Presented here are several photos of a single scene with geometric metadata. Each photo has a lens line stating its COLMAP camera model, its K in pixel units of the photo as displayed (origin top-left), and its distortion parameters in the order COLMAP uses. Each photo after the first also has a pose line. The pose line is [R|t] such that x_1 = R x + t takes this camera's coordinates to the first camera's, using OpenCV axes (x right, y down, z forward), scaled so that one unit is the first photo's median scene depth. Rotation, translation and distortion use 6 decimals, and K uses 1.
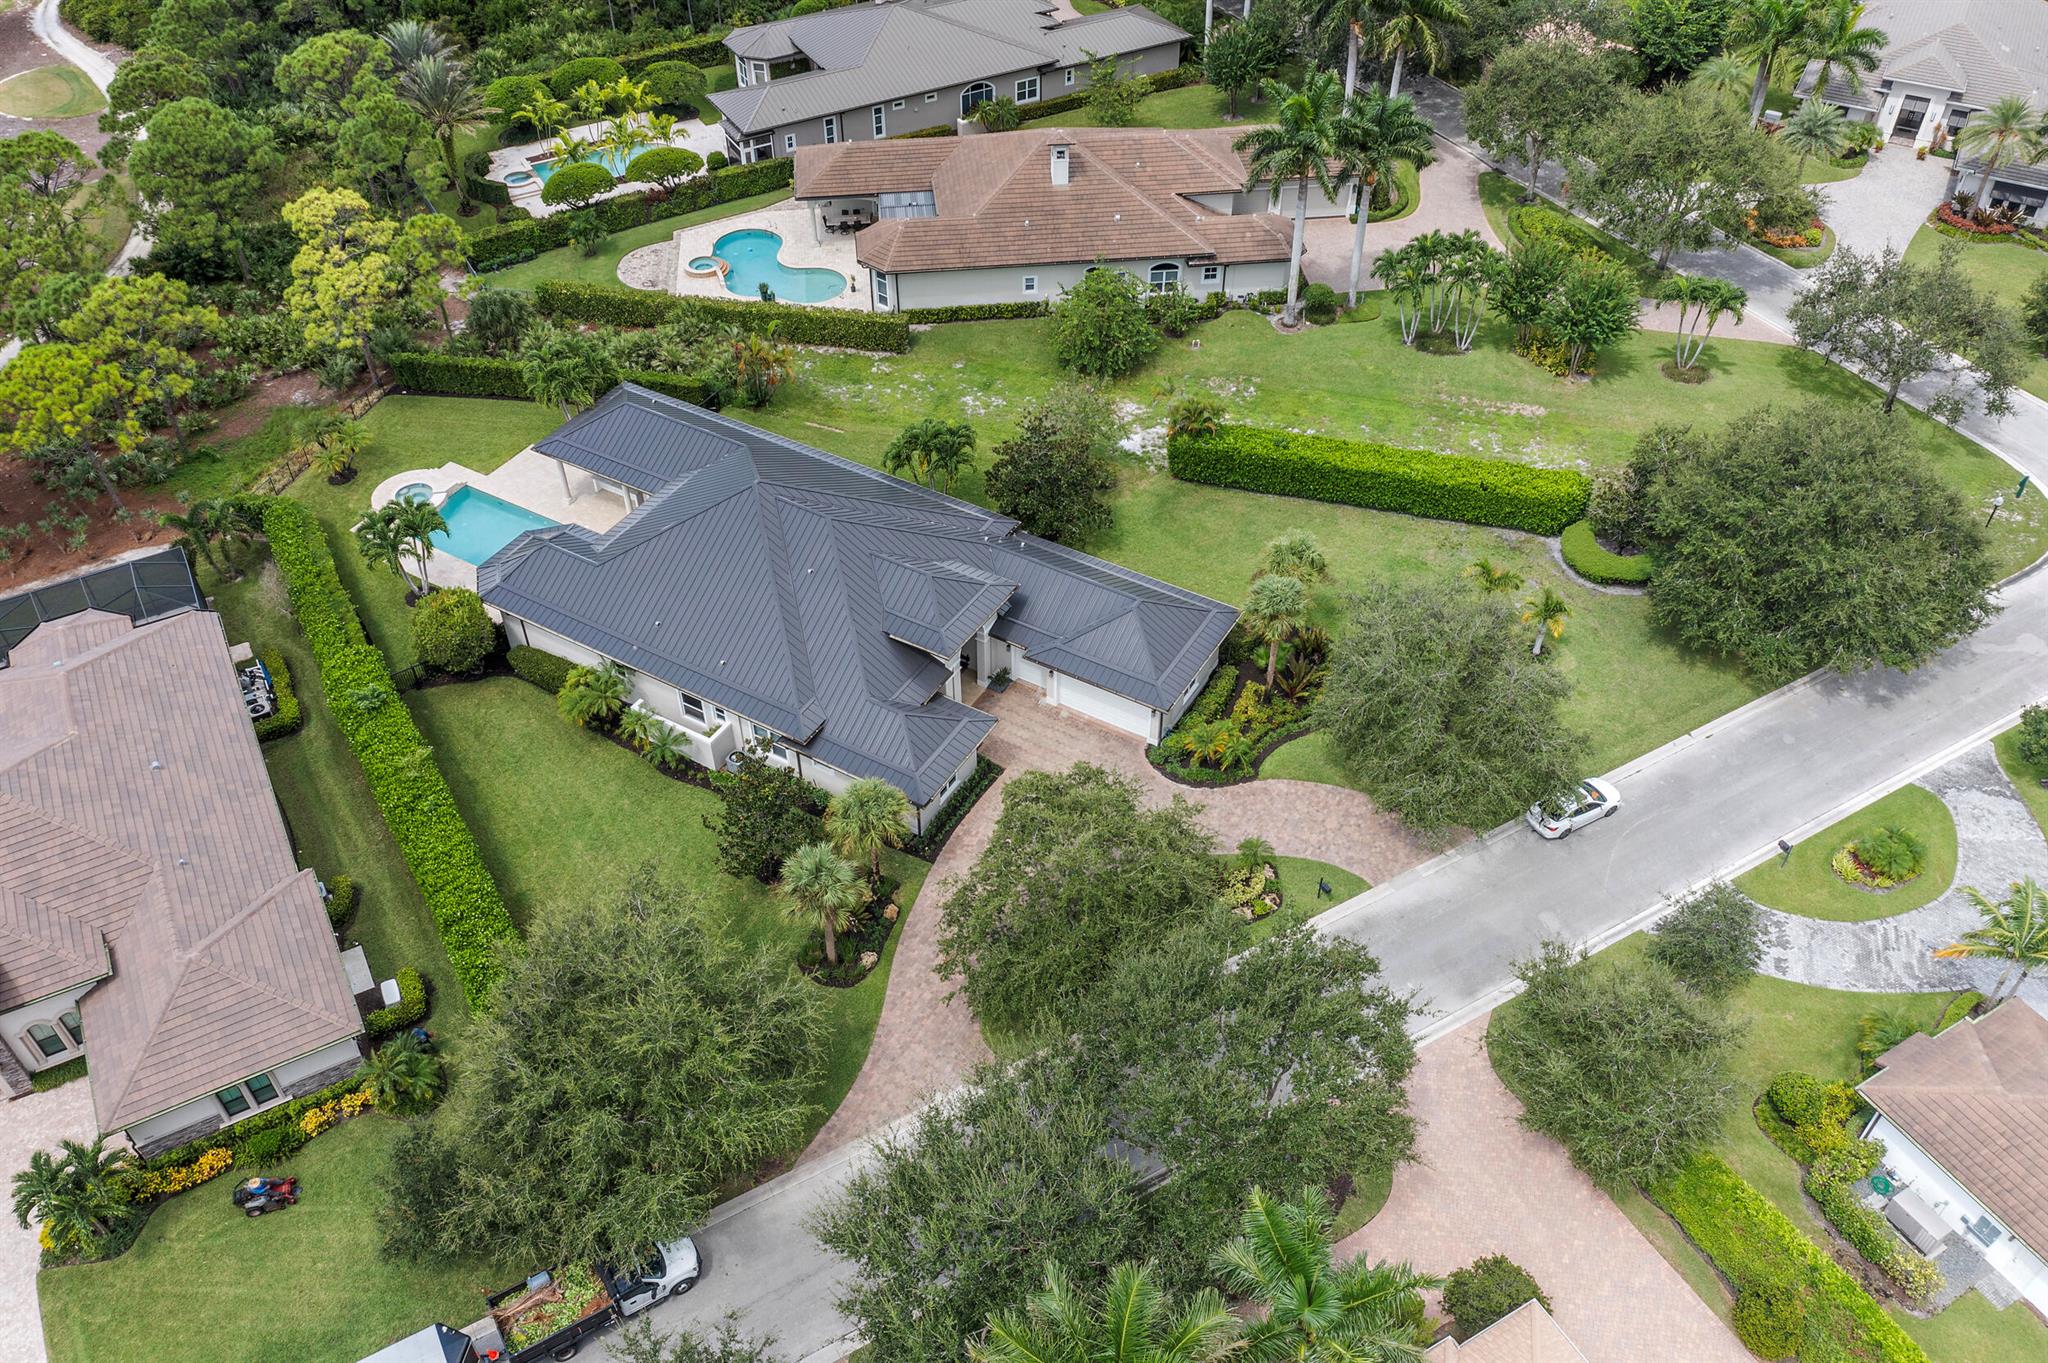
lens RADIAL K [[1634.3, 0, 1024.0], [0, 1634.3, 681.5], [0, 0, 1]] dist [-0.002010, -0.005914]
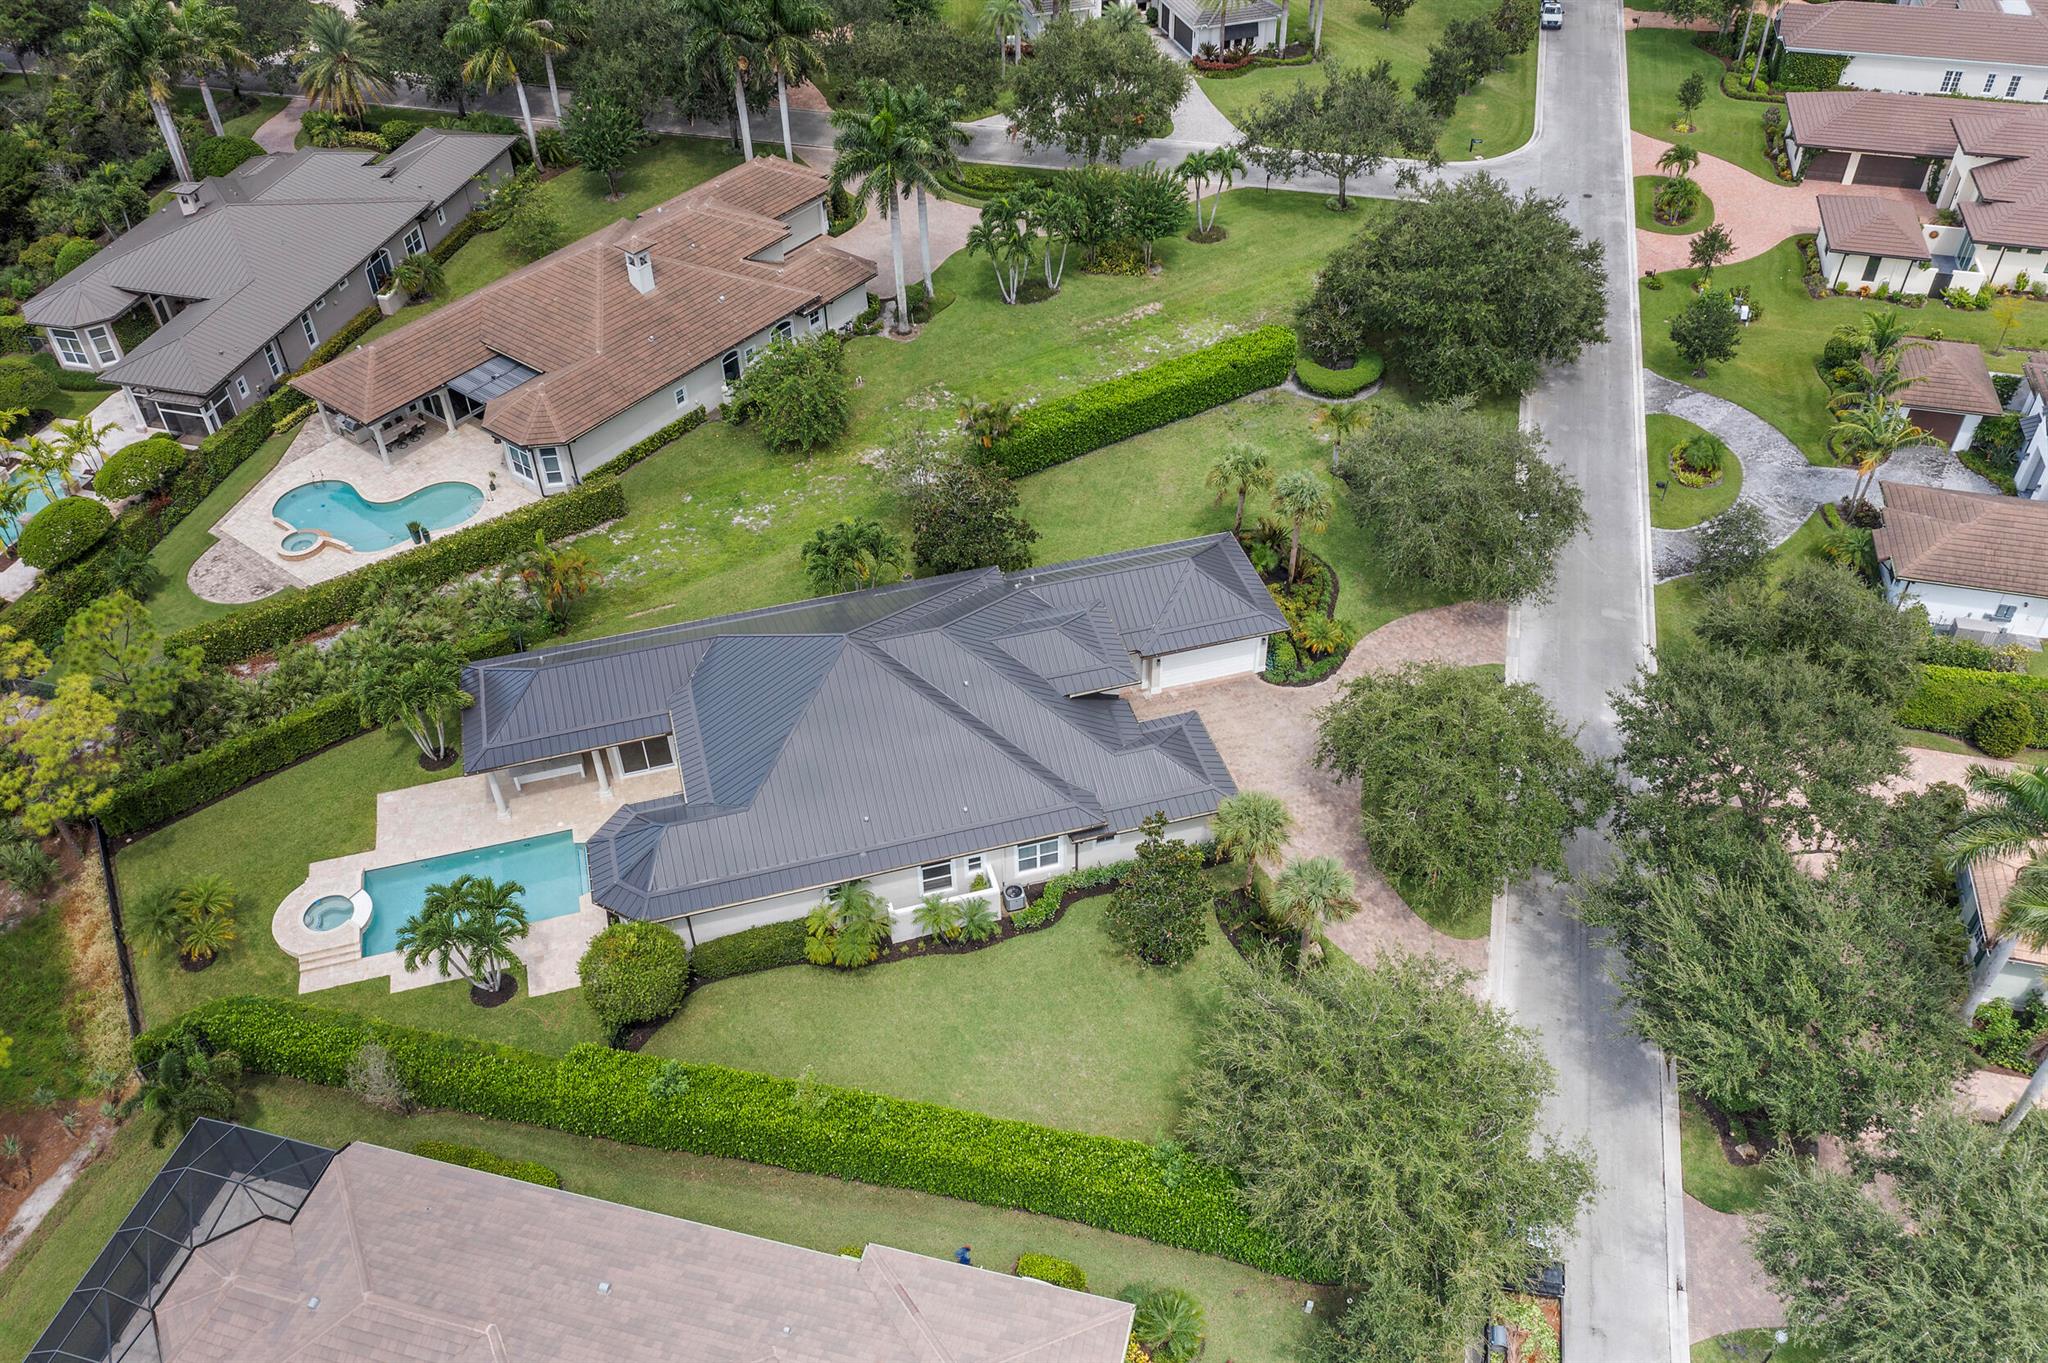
lens RADIAL K [[1614.0, 0, 1024.0], [0, 1614.0, 681.5], [0, 0, 1]] dist [-0.003862, -0.001553]
pose [[0.693137, -0.486900, 0.531497, -0.441492], [0.500105, 0.855868, 0.131856, -0.128583], [-0.519092, 0.174410, 0.836735, 0.150647]]
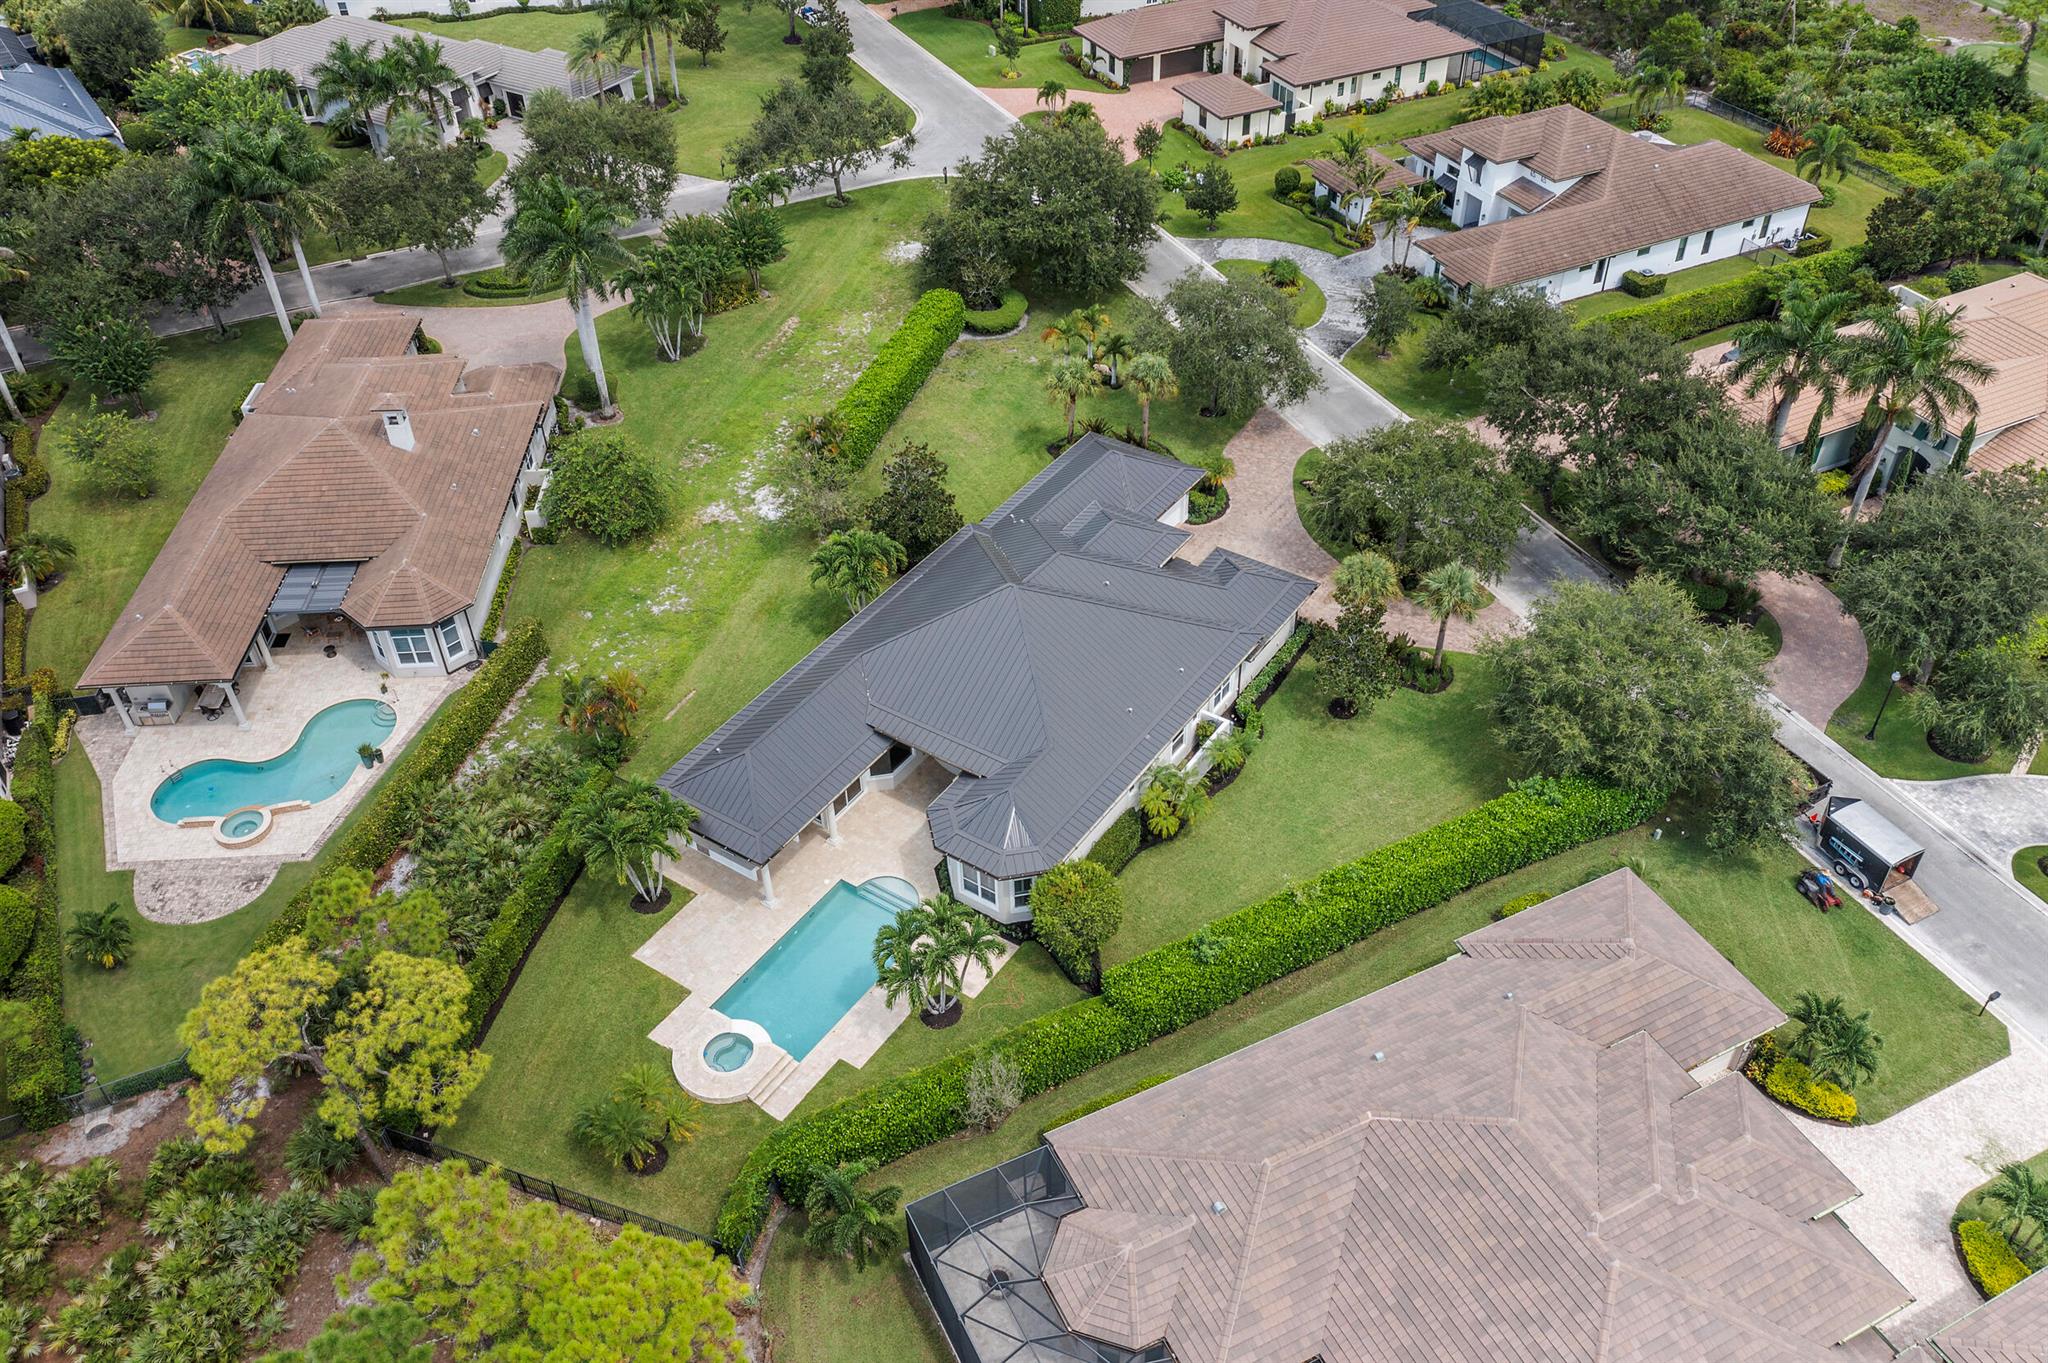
lens RADIAL K [[1620.3, 0, 1024.0], [0, 1620.3, 681.5], [0, 0, 1]] dist [-0.013474, 0.006945]
pose [[0.063379, -0.638310, 0.767166, -0.726518], [0.691961, 0.582037, 0.427110, -0.382591], [-0.719147, 0.503779, 0.478575, 0.413994]]
